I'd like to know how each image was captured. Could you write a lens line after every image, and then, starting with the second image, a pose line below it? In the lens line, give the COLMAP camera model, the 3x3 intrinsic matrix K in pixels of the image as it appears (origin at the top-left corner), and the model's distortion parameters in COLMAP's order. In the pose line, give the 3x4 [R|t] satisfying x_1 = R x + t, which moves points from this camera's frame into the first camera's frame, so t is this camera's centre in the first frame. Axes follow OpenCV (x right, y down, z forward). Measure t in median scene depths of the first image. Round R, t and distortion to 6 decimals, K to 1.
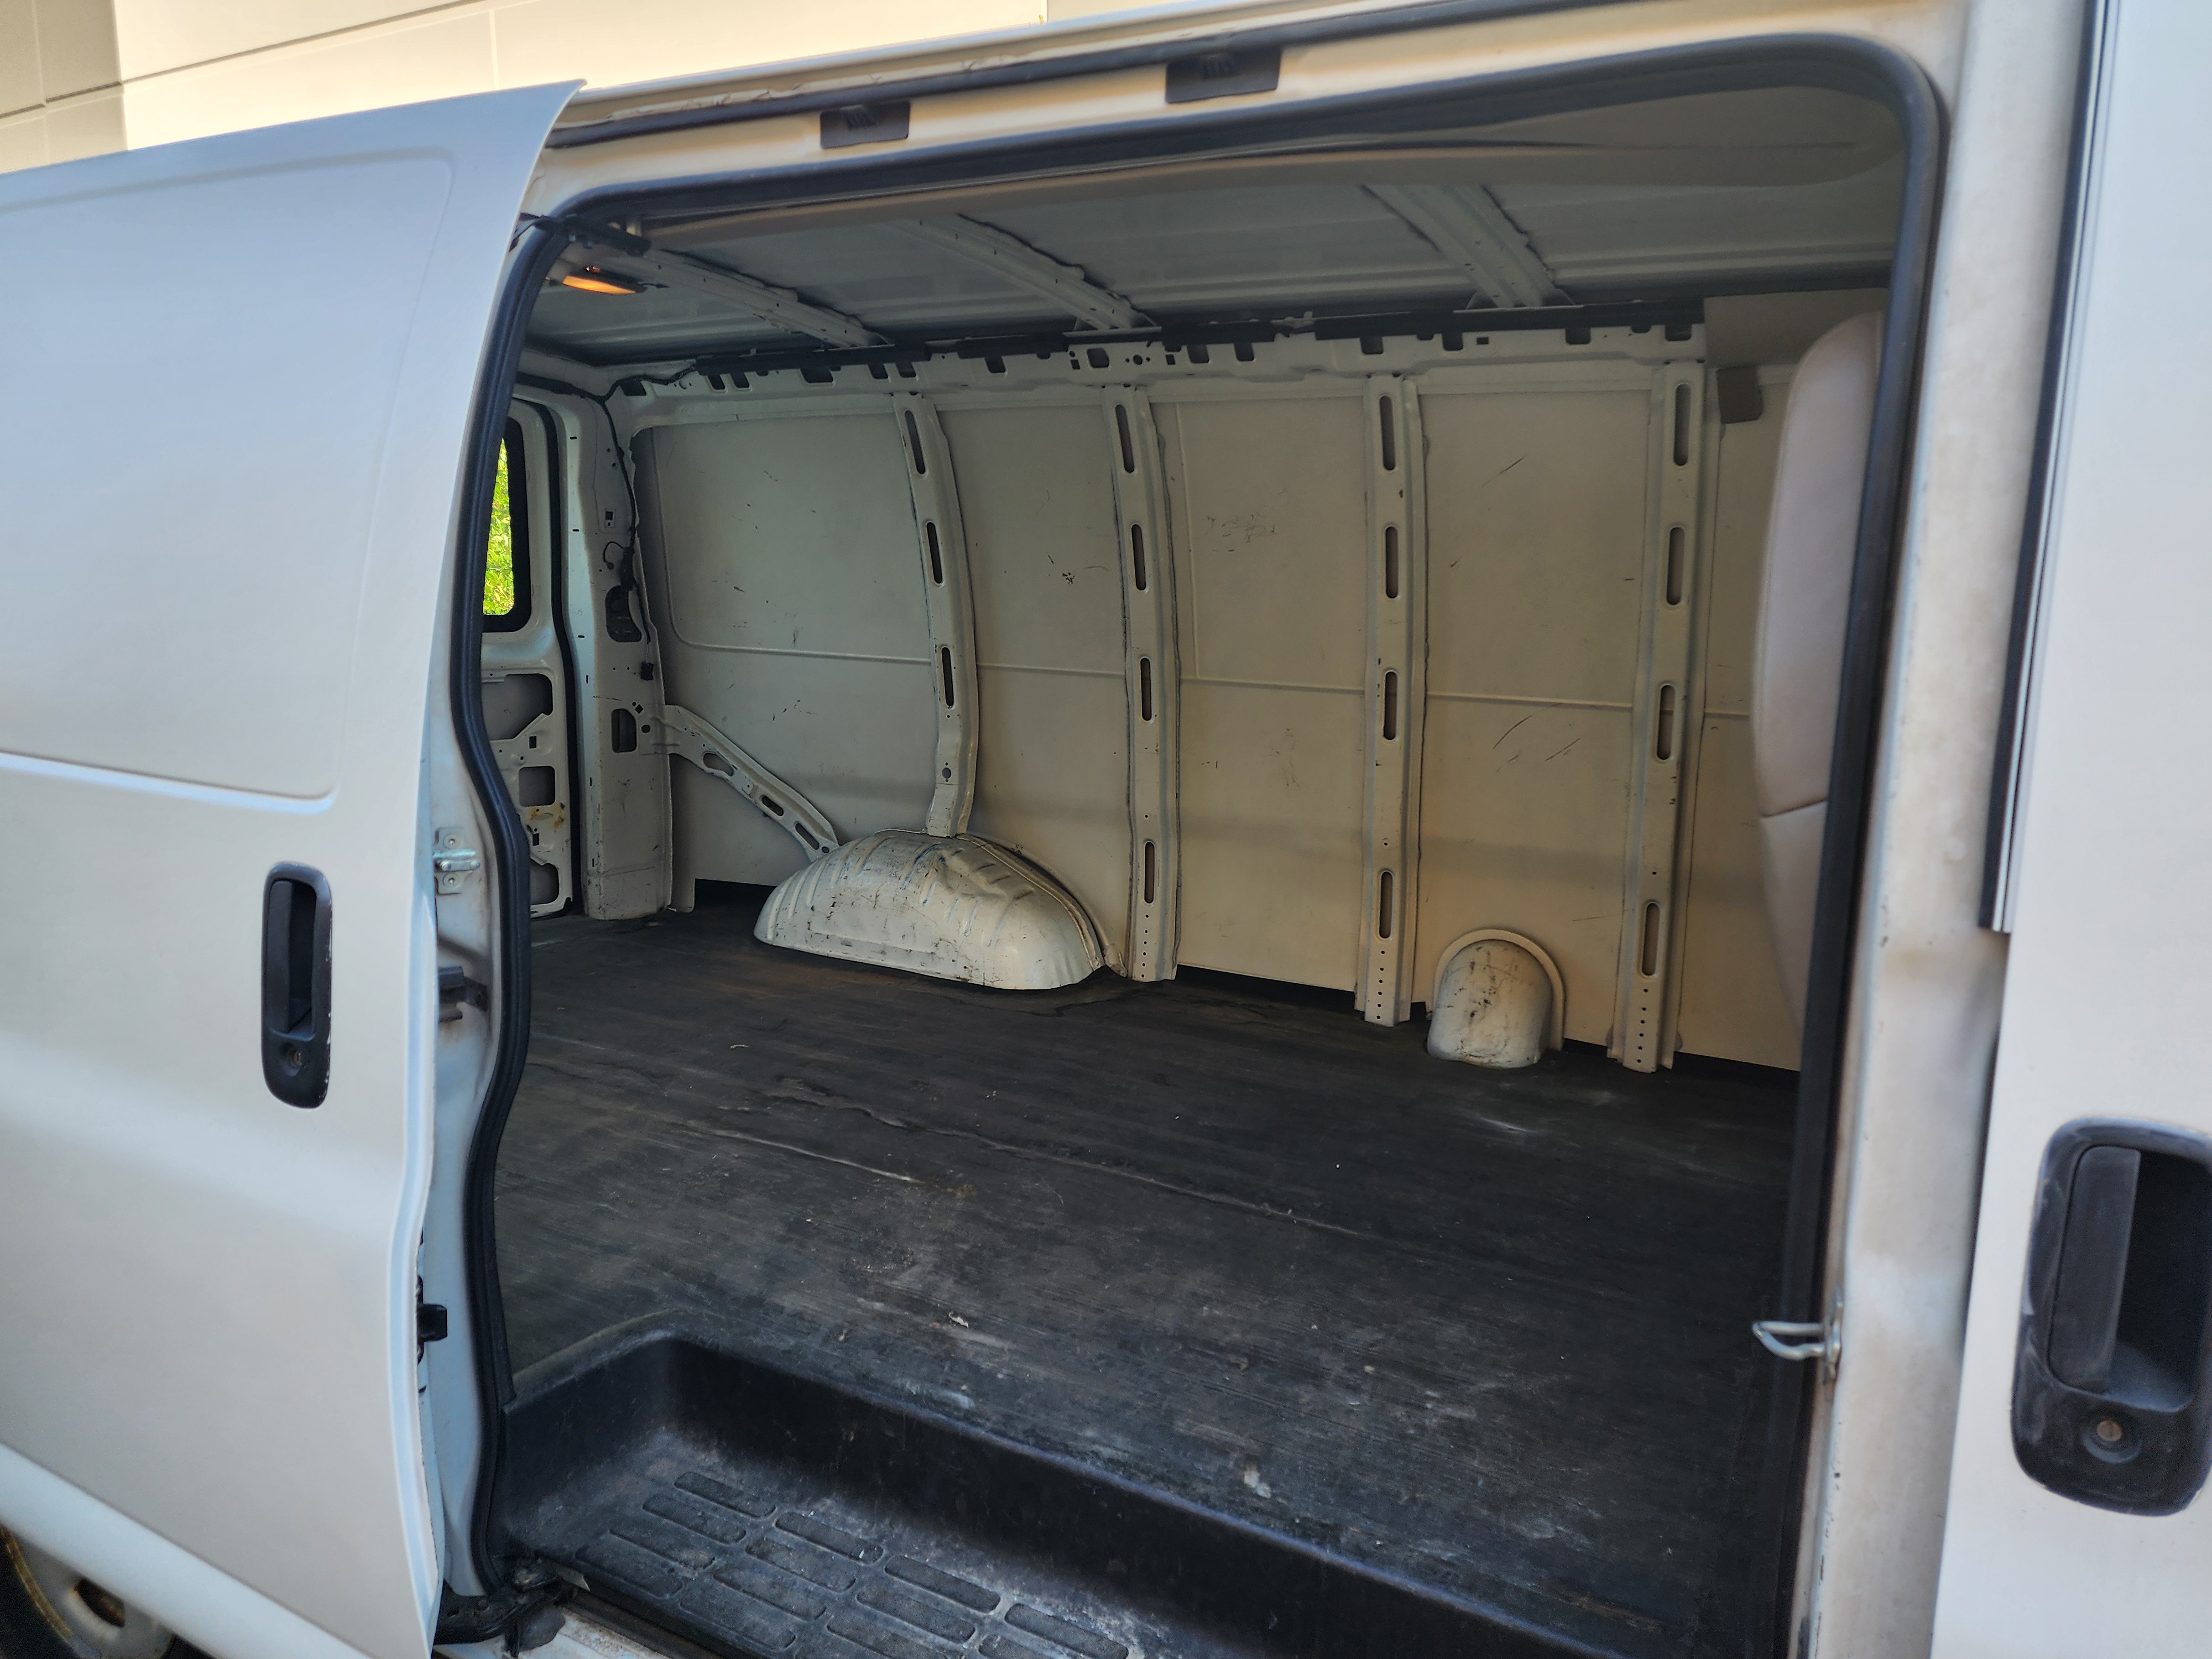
lens RADIAL K [[1468.0, 0, 1136.2], [0, 1468.0, 827.6], [0, 0, 1]] dist [0.131625, -0.149790]
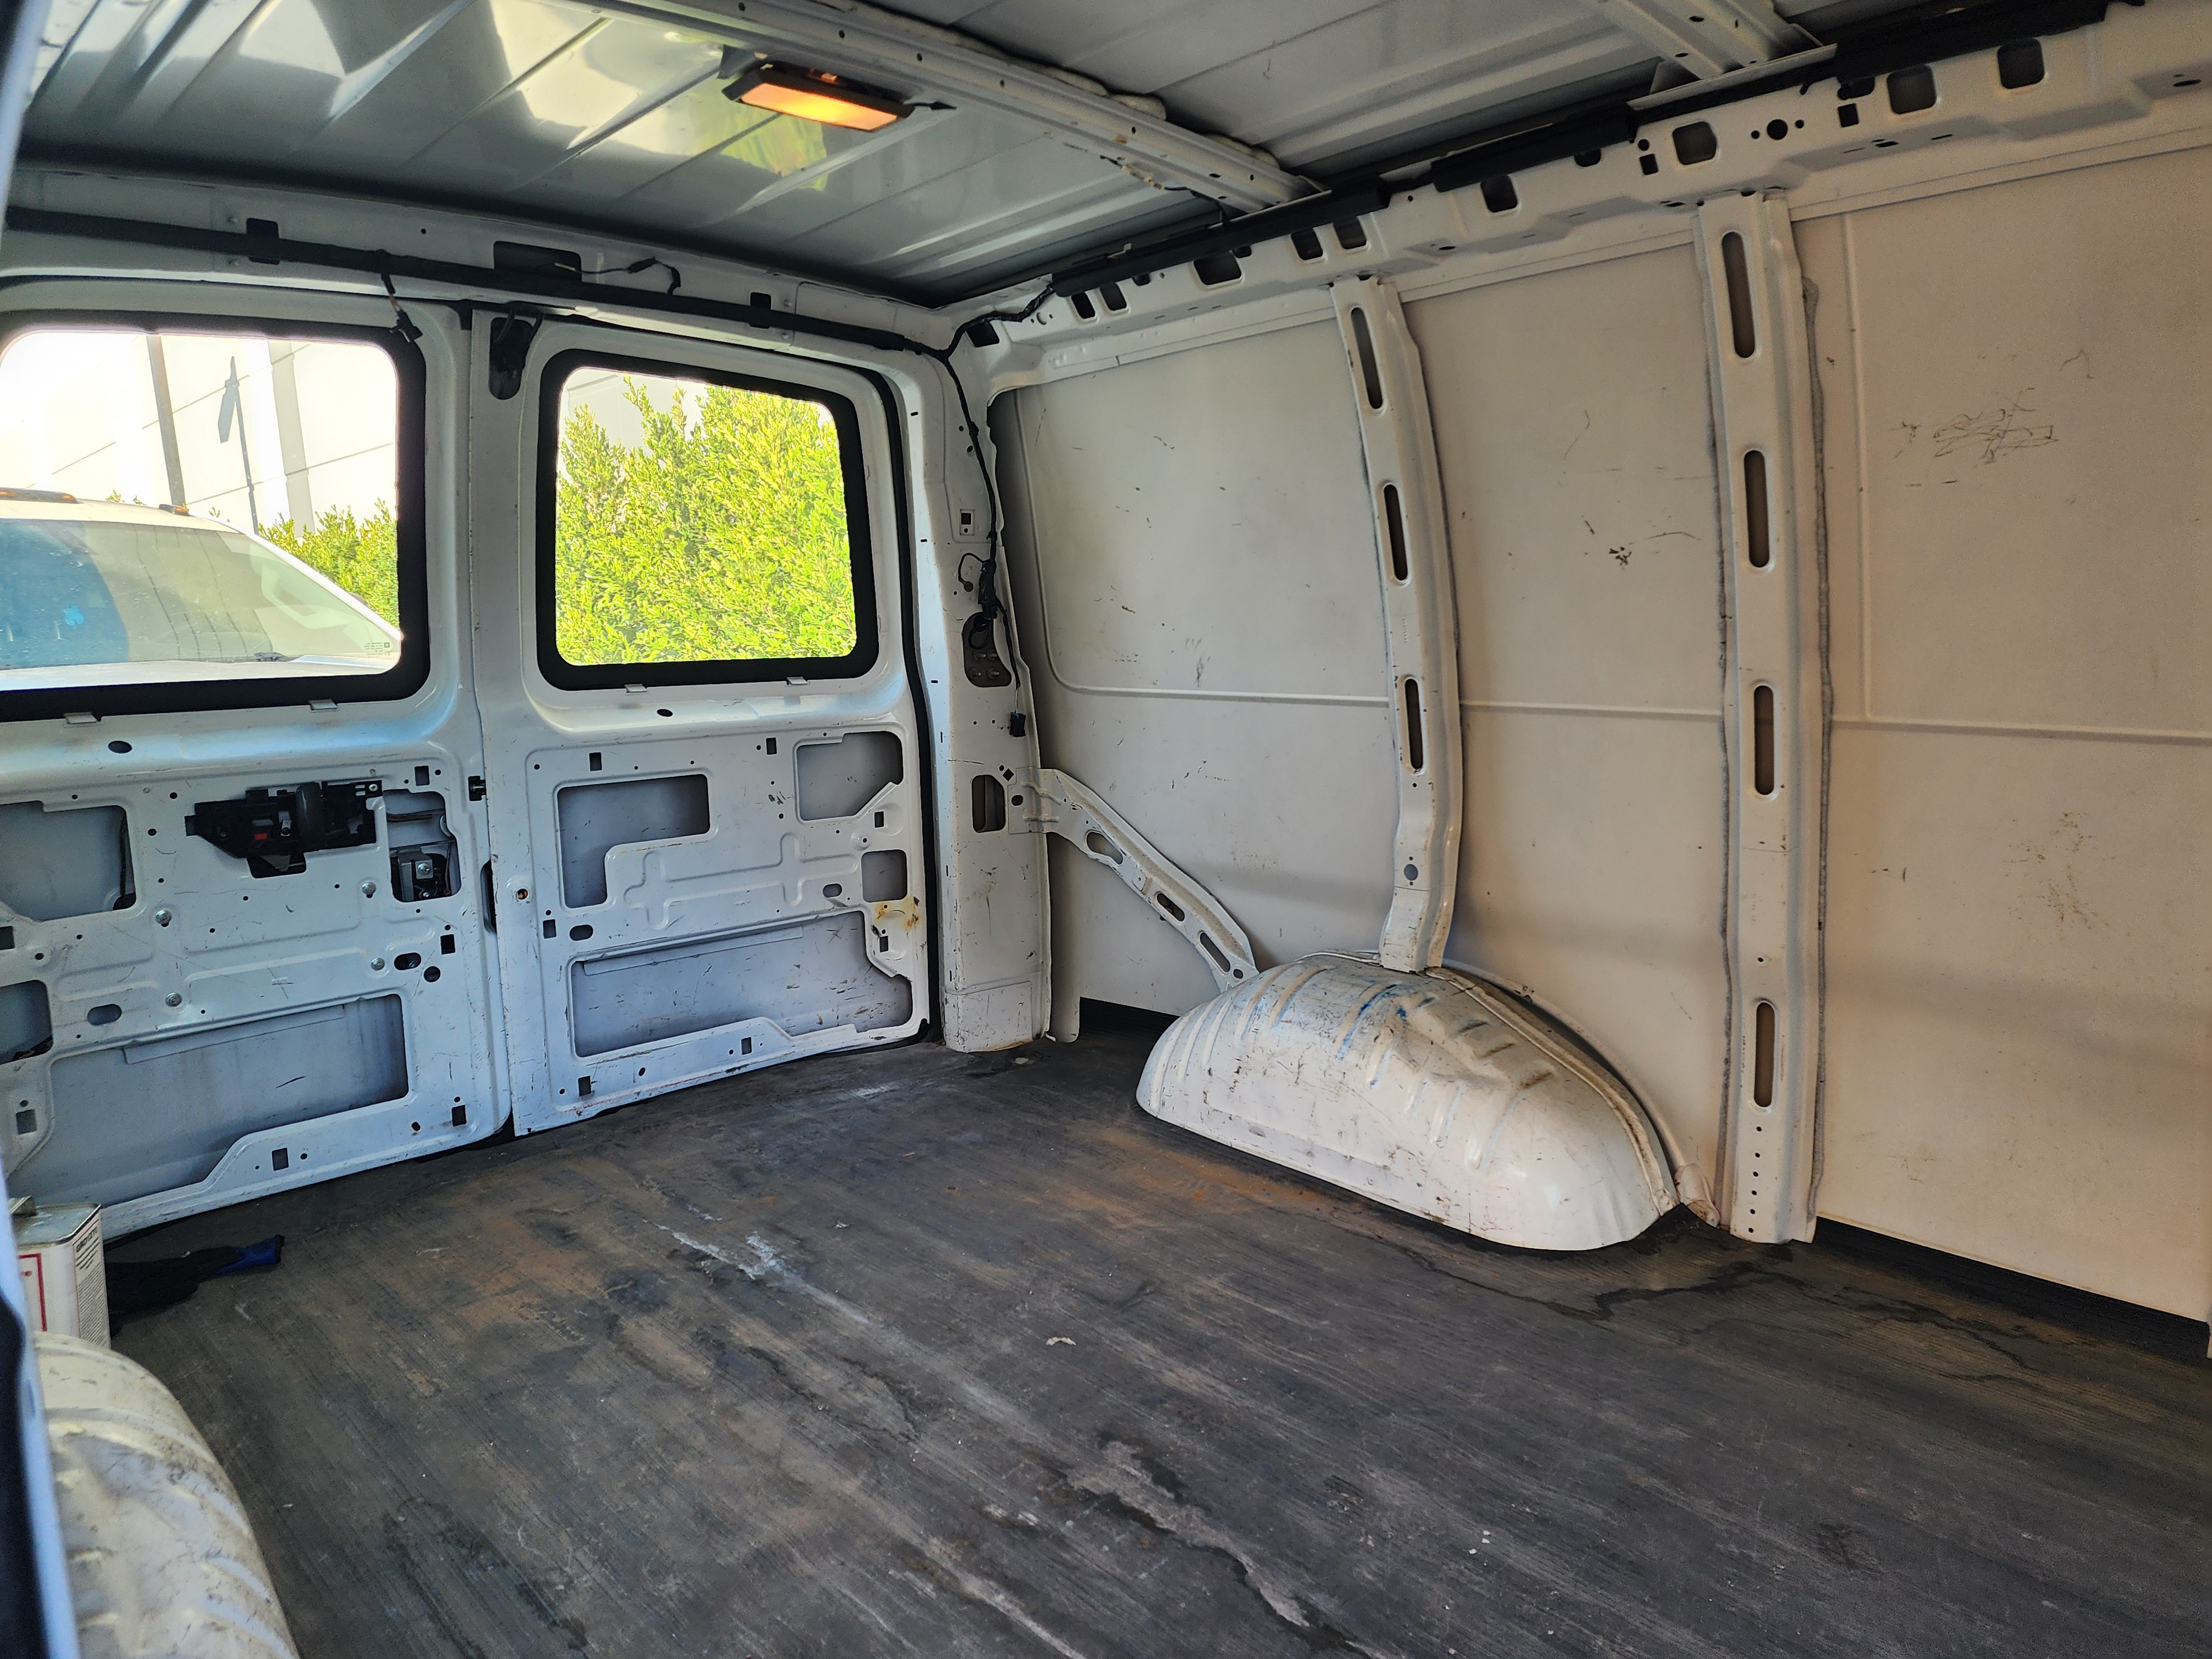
lens RADIAL K [[1468.0, 0, 1136.2], [0, 1468.0, 827.6], [0, 0, 1]] dist [0.131625, -0.149790]
pose [[0.944988, 0.004540, -0.327074, -0.032124], [-0.010697, 0.999798, -0.017026, -0.046125], [0.326931, 0.019588, 0.944845, 0.359344]]
